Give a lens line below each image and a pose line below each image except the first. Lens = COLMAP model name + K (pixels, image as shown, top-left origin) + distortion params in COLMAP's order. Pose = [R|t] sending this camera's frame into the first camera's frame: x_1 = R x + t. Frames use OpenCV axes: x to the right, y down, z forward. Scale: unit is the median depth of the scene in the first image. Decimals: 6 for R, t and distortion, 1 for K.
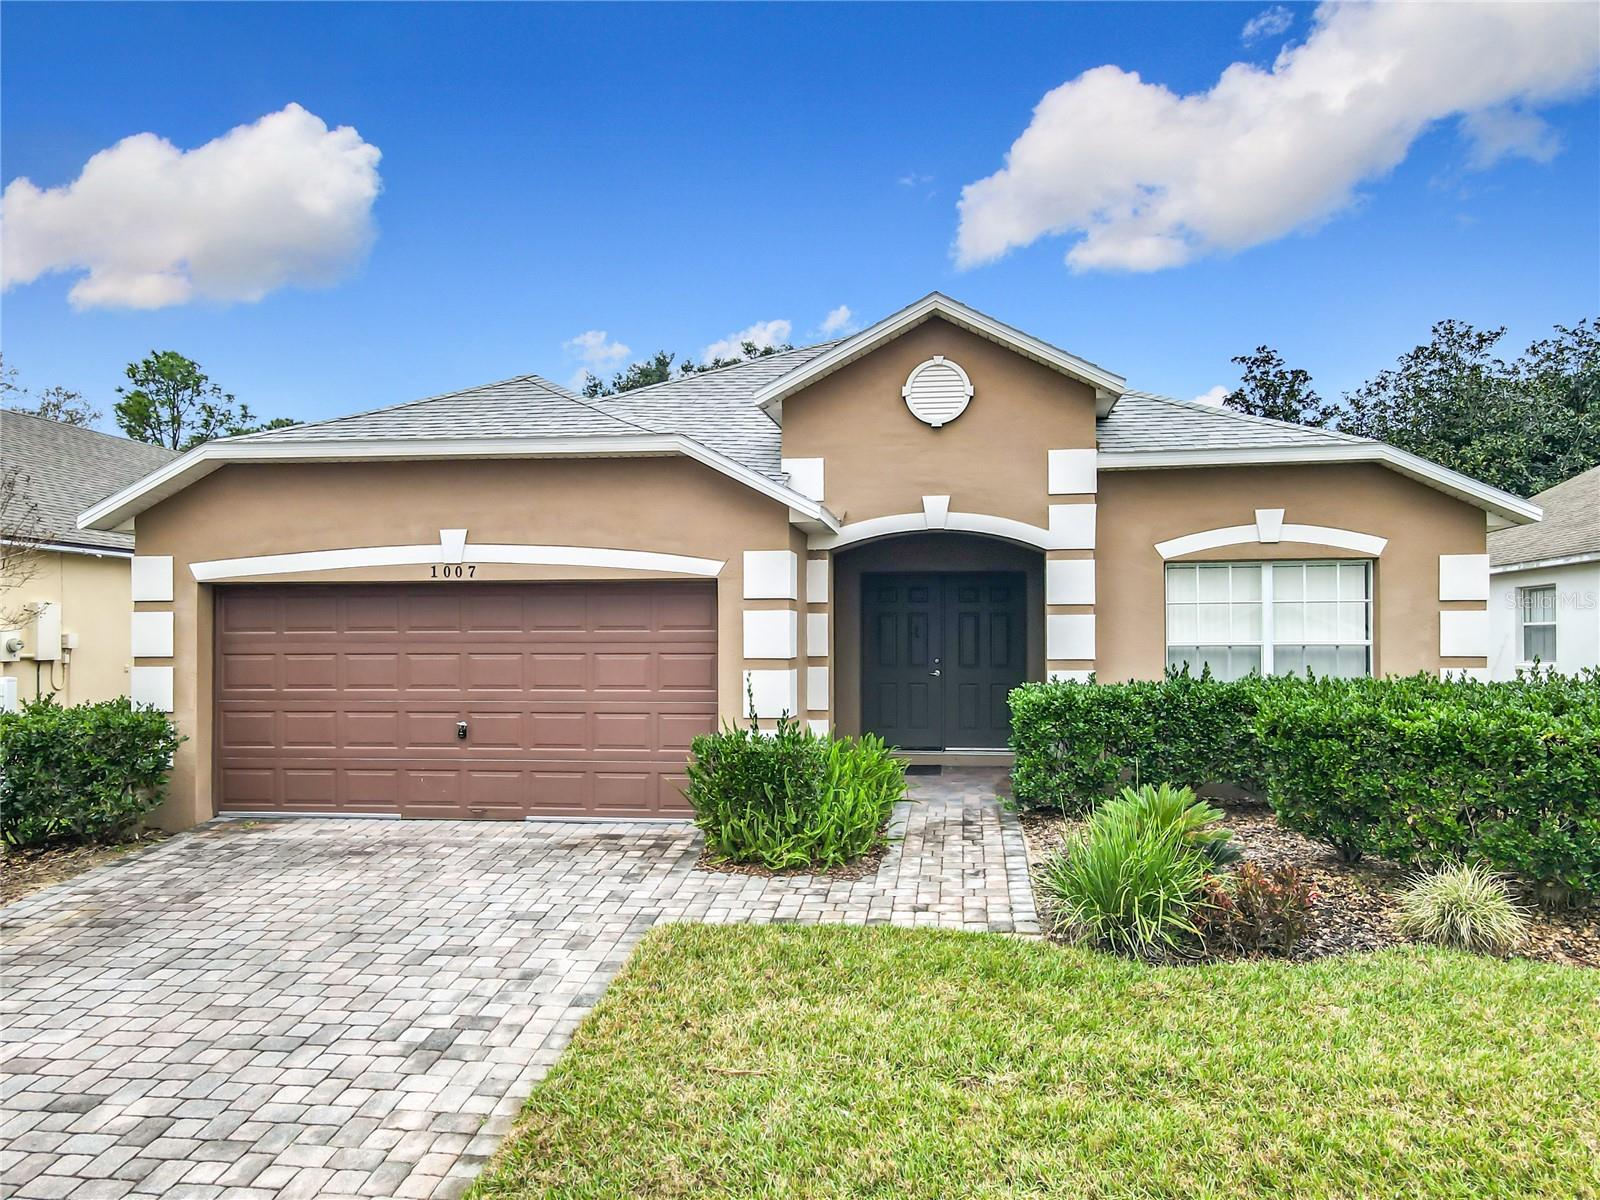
lens RADIAL K [[1234.7, 0, 800.0], [0, 1234.7, 600.0], [0, 0, 1]] dist [0.013172, 0.001512]
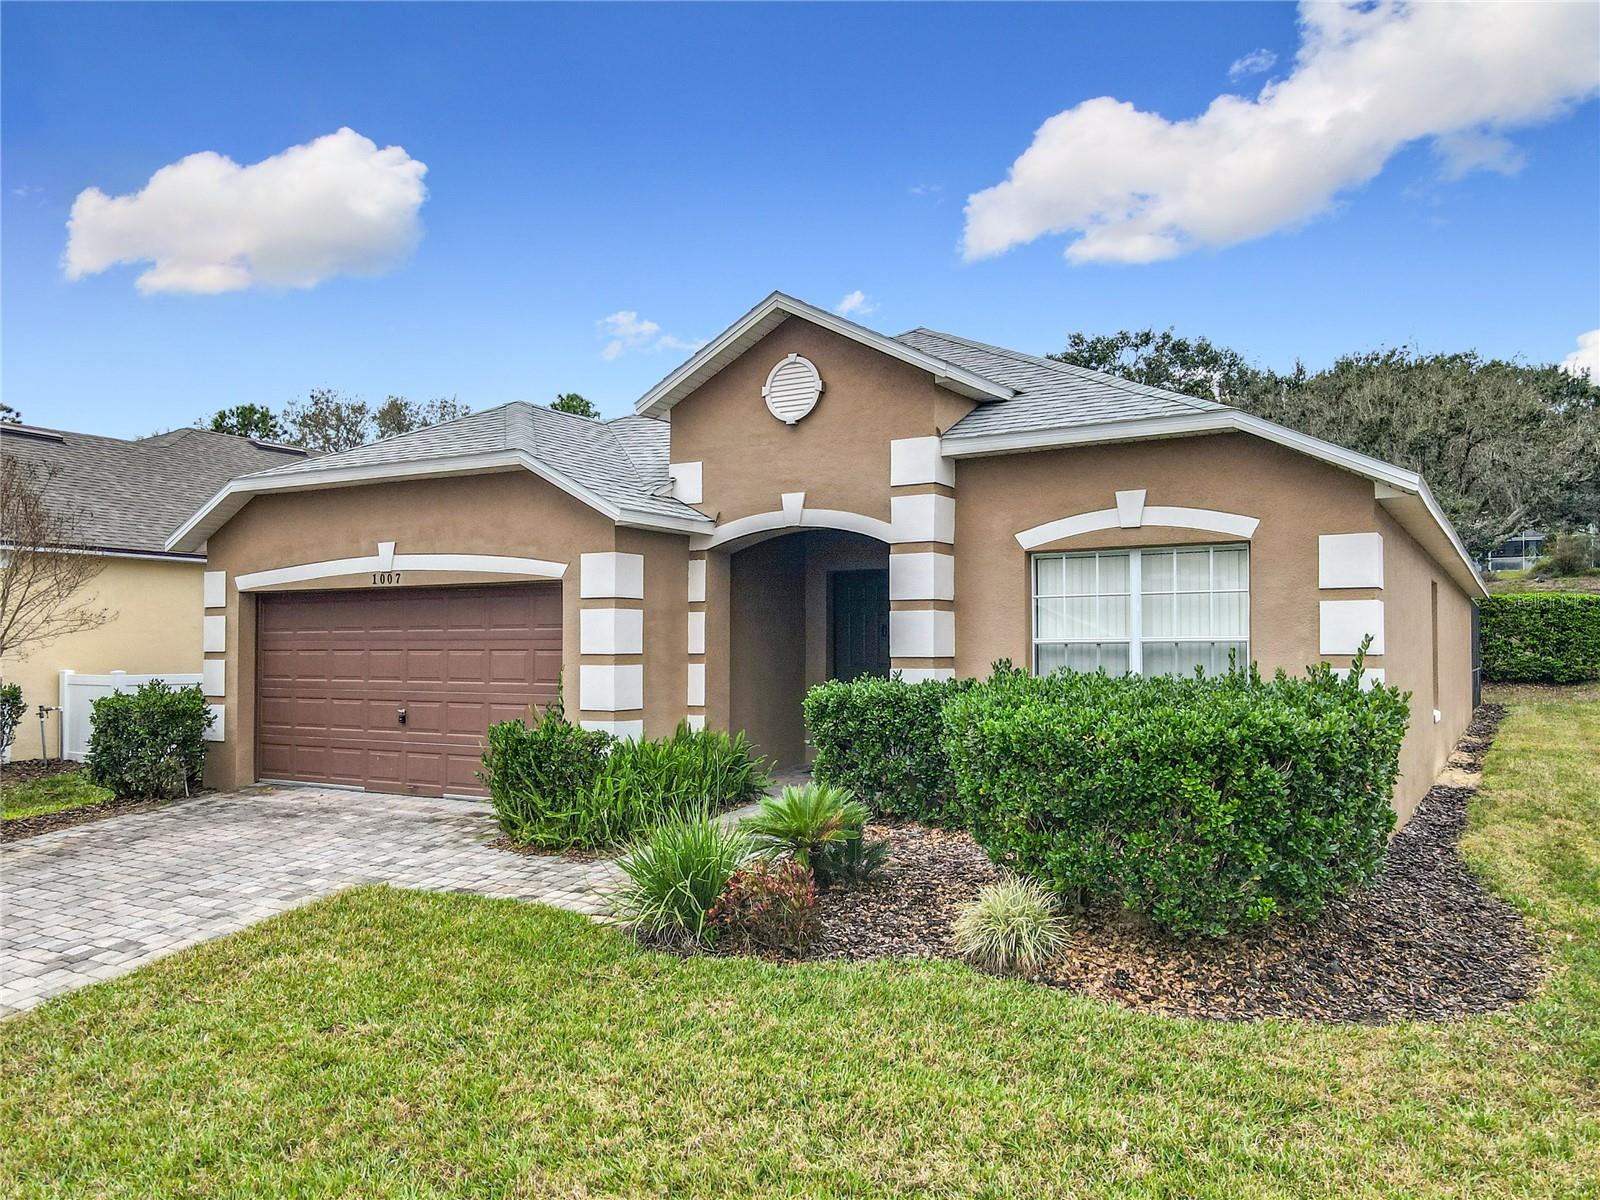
lens RADIAL K [[1234.7, 0, 800.0], [0, 1234.7, 600.0], [0, 0, 1]] dist [0.013172, 0.001512]
pose [[0.921270, -0.013979, -0.388673, 0.508165], [0.012072, 0.999900, -0.007348, 0.009758], [0.388737, 0.002078, 0.921346, 0.080808]]
